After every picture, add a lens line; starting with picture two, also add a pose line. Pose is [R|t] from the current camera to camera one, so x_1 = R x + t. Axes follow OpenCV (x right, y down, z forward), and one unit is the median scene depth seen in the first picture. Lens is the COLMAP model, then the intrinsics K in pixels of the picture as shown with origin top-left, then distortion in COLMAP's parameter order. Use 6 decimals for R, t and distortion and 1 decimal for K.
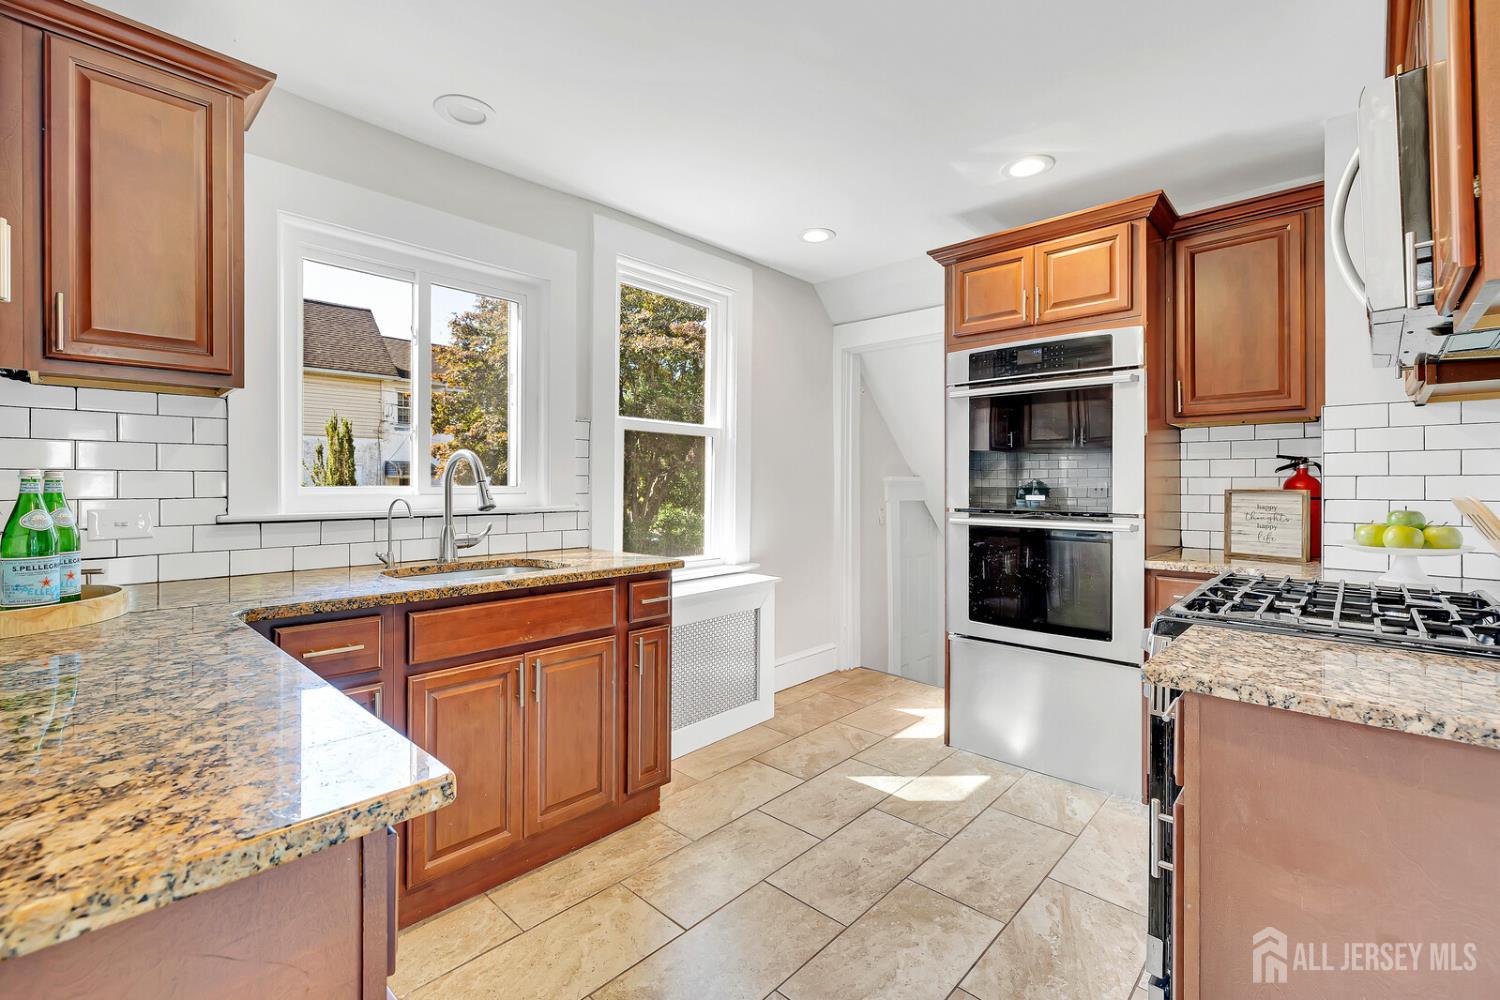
lens RADIAL K [[652.3, 0, 748.7], [0, 652.3, 487.8], [0, 0, 1]] dist [-0.000829, 0.000048]
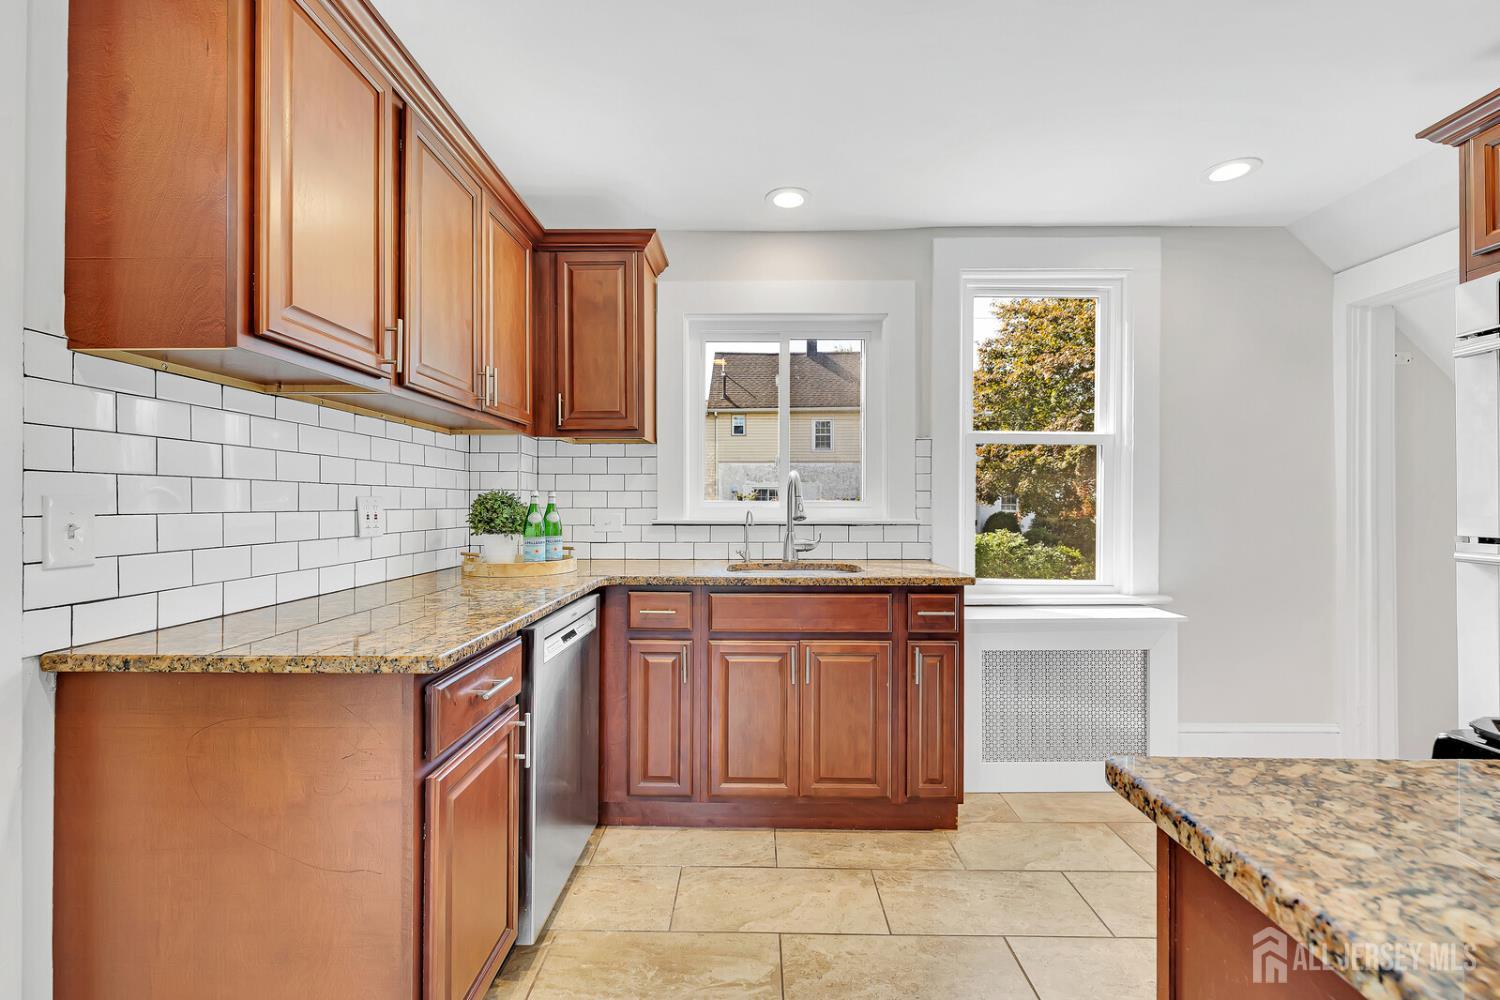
lens RADIAL K [[633.8, 0, 744.8], [0, 633.8, 502.5], [0, 0, 1]] dist [0.001466, -0.000096]
pose [[0.671896, 0.000573, -0.740645, 0.368318], [-0.004100, 0.999987, -0.002946, 0.004541], [0.740634, 0.005016, 0.671890, 0.120271]]
